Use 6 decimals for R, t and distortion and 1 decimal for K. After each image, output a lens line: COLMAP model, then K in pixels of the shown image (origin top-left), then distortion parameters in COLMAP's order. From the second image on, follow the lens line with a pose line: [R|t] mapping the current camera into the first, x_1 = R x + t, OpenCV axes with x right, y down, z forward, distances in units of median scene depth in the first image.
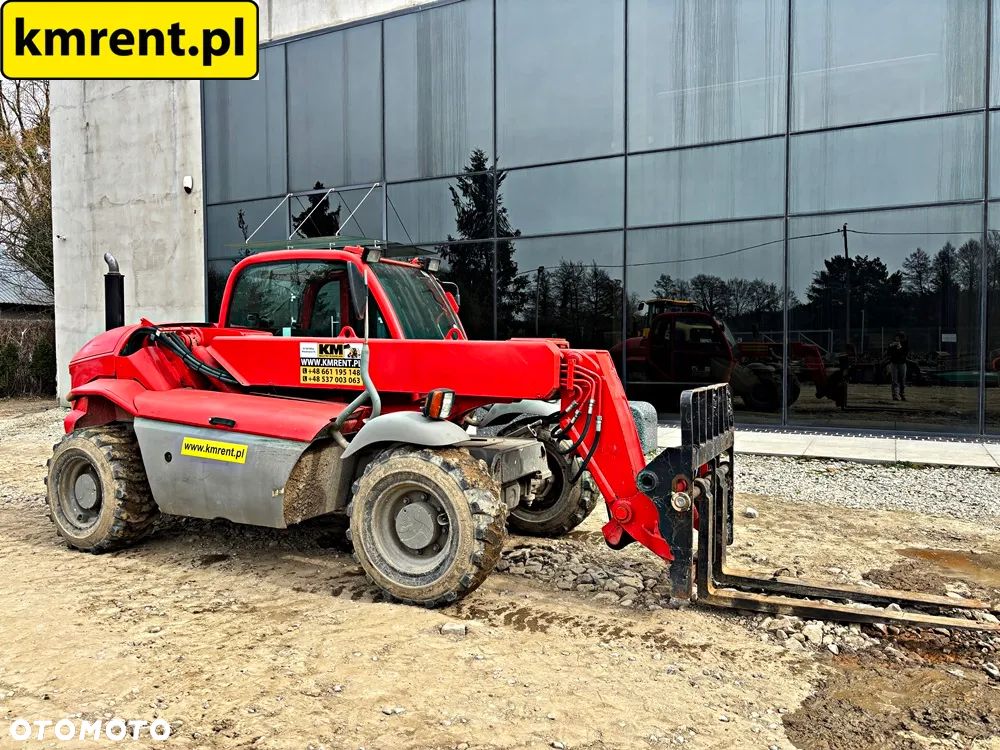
lens RADIAL K [[755.8, 0, 499.9], [0, 755.8, 372.6], [0, 0, 1]] dist [0.042056, -0.045880]
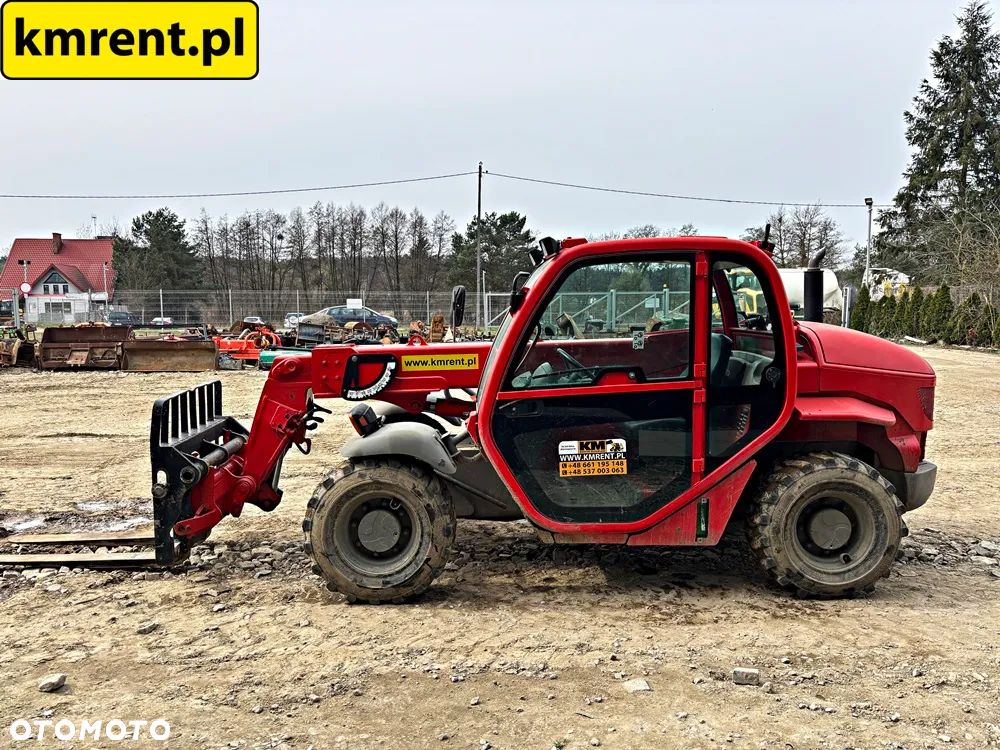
lens RADIAL K [[755.8, 0, 496.8], [0, 755.8, 376.4], [0, 0, 1]] dist [0.042056, -0.045880]
pose [[-0.878050, 0.055867, -0.475297, 0.364834], [-0.007672, 0.991392, 0.130702, -0.141269], [0.478507, 0.118409, -0.870063, 1.980960]]
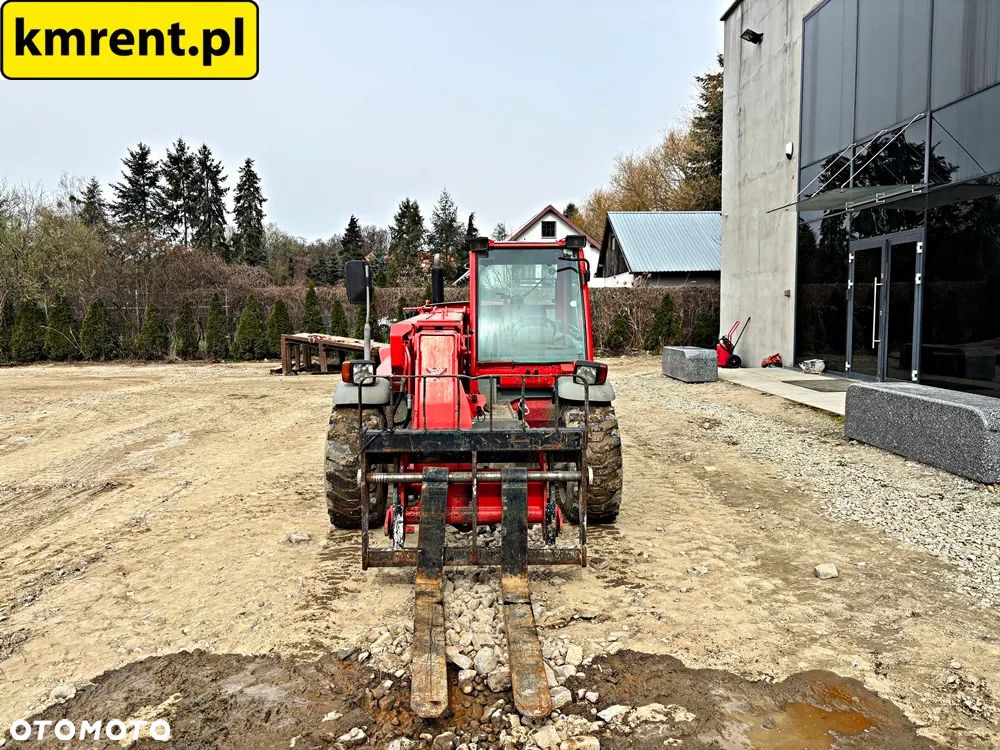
lens RADIAL K [[755.8, 0, 494.3], [0, 755.8, 373.5], [0, 0, 1]] dist [0.042056, -0.045880]
pose [[0.477374, 0.073715, -0.875603, 0.950010], [-0.023342, 0.997187, 0.071225, -0.043156], [0.878390, -0.013562, 0.477752, 0.501932]]
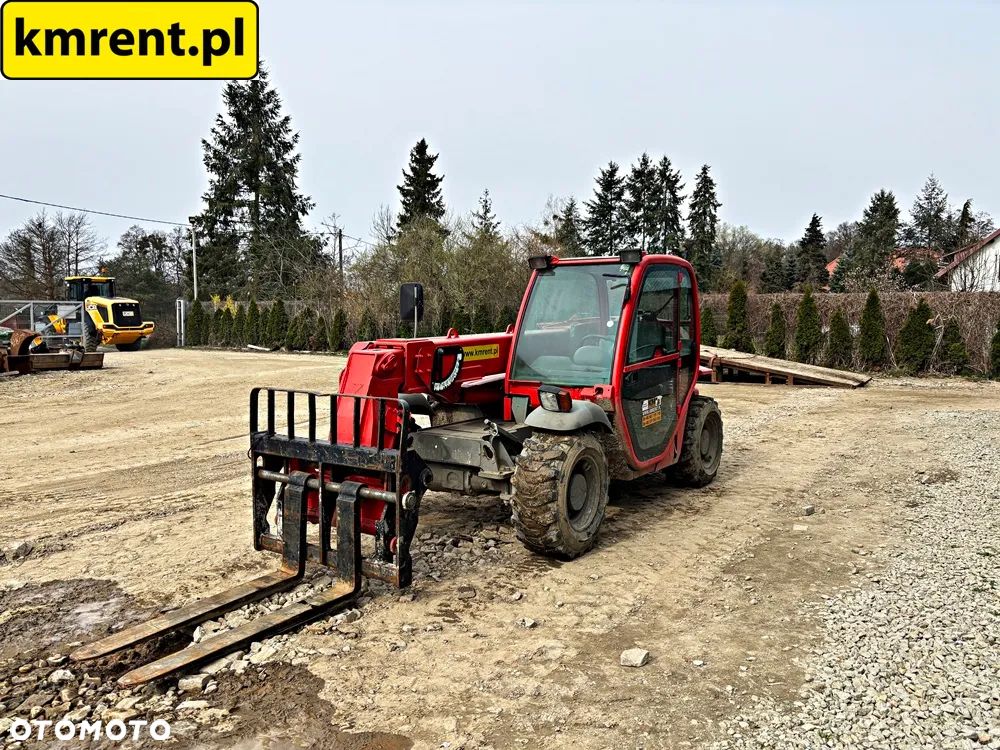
lens RADIAL K [[755.8, 0, 495.5], [0, 755.8, 381.7], [0, 0, 1]] dist [0.042056, -0.045880]
pose [[-0.117359, 0.091289, -0.988885, 1.086286], [-0.034560, 0.994787, 0.095935, -0.088310], [0.992488, 0.045435, -0.113592, 1.163532]]
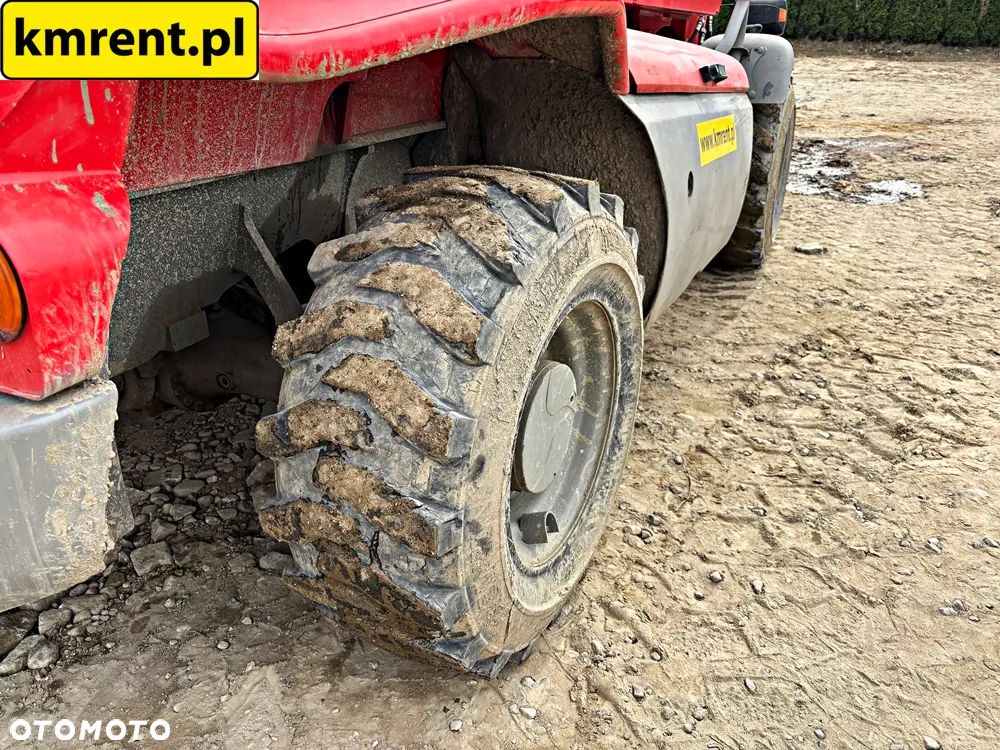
lens RADIAL K [[755.8, 0, 494.5], [0, 755.8, 368.5], [0, 0, 1]] dist [0.042056, -0.045880]
pose [[-0.006841, -0.408058, 0.912930, -0.822372], [0.032840, 0.912368, 0.408052, 0.033069], [-0.999437, 0.032772, 0.007159, 1.083305]]
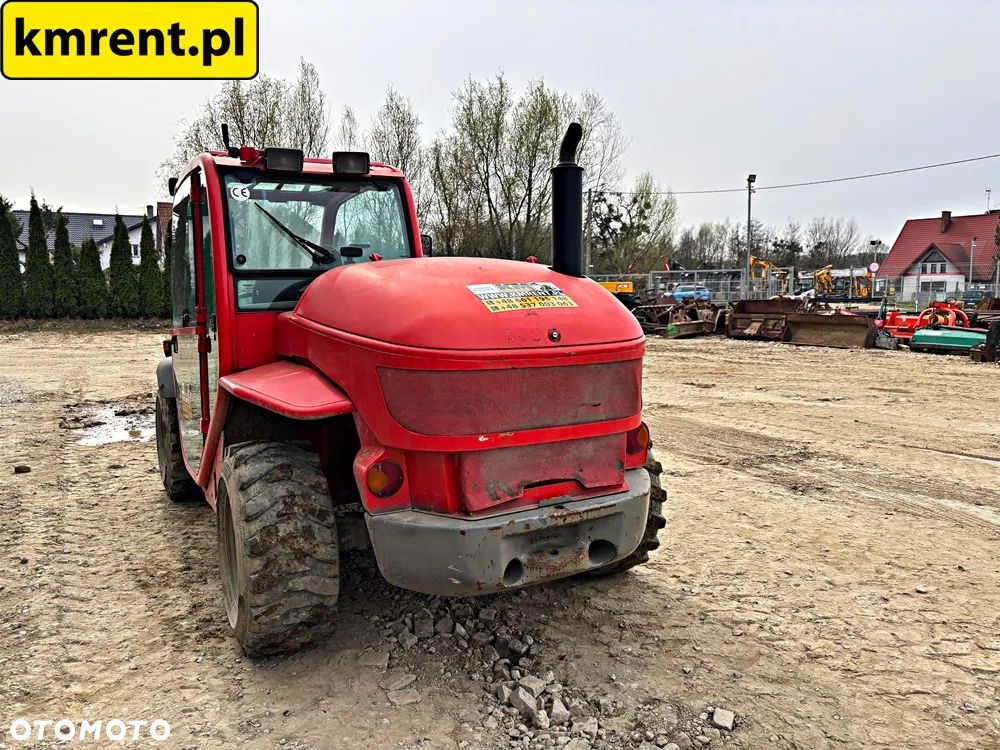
lens RADIAL K [[755.8, 0, 506.5], [0, 755.8, 381.6], [0, 0, 1]] dist [0.042056, -0.045880]
pose [[-0.831436, -0.053029, 0.553084, -0.934329], [0.033914, 0.988735, 0.145782, -0.069114], [-0.554584, 0.139966, -0.820272, 1.786716]]
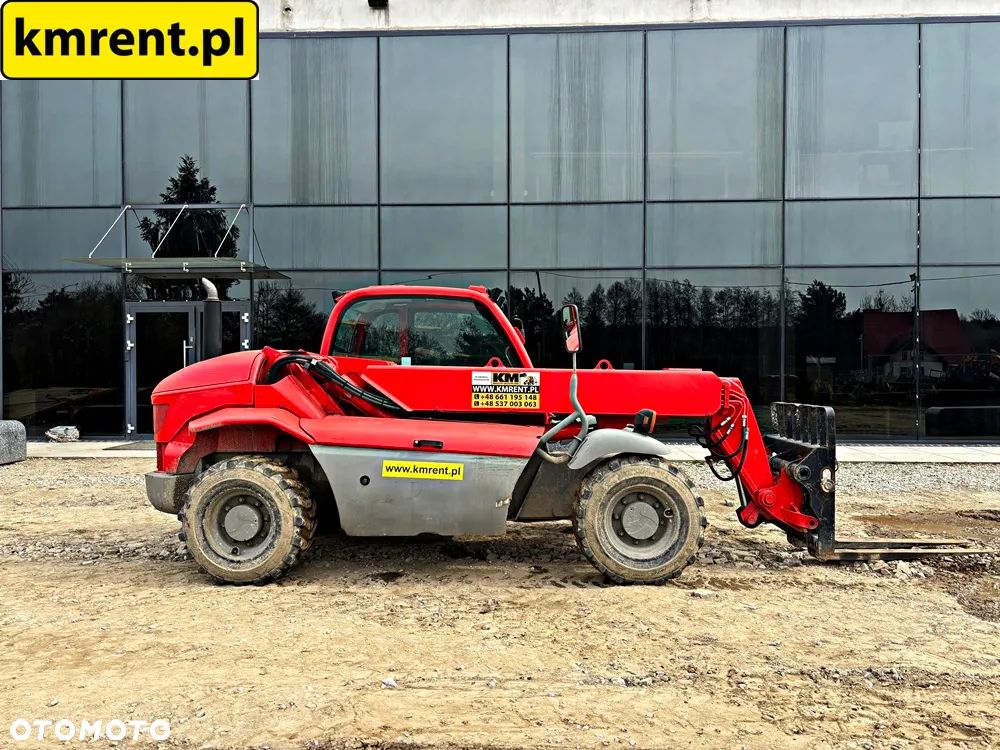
lens RADIAL K [[755.8, 0, 501.5], [0, 755.8, 379.3], [0, 0, 1]] dist [0.042056, -0.045880]
pose [[0.910627, -0.002226, 0.413224, -0.684819], [0.012478, 0.999678, -0.022112, -0.003098], [-0.413041, 0.025292, 0.910361, -0.032197]]
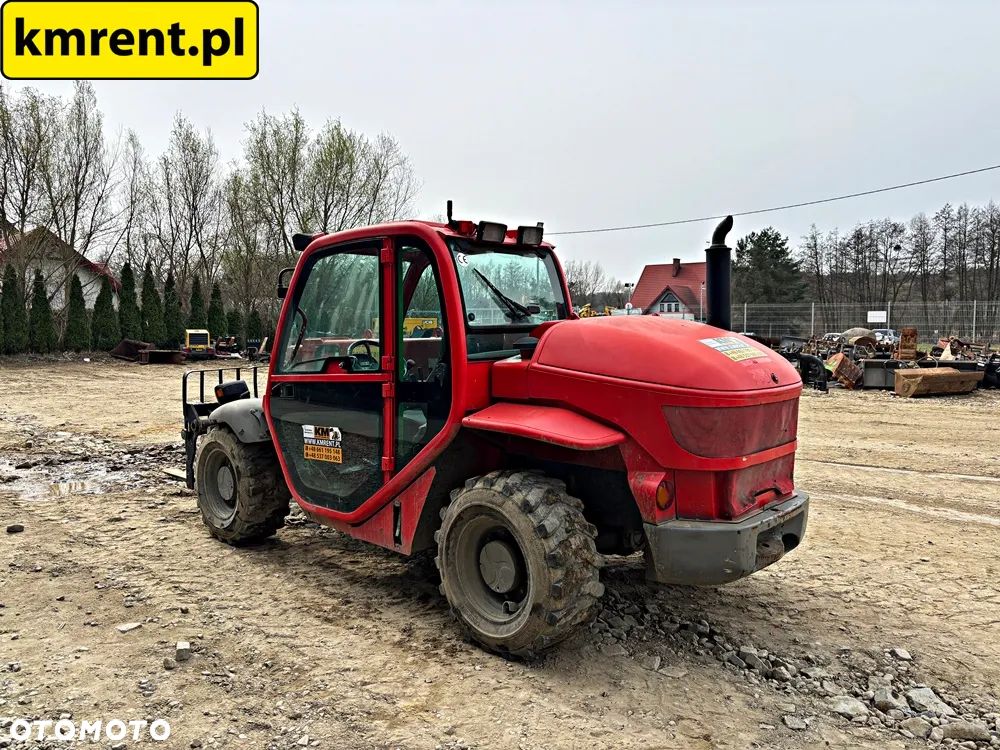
lens RADIAL K [[755.8, 0, 498.2], [0, 755.8, 370.8], [0, 0, 1]] dist [0.042056, -0.045880]
pose [[-0.958533, -0.008426, 0.284857, -0.613536], [0.019728, 0.995203, 0.095823, -0.103719], [-0.284298, 0.097469, -0.953769, 2.084223]]
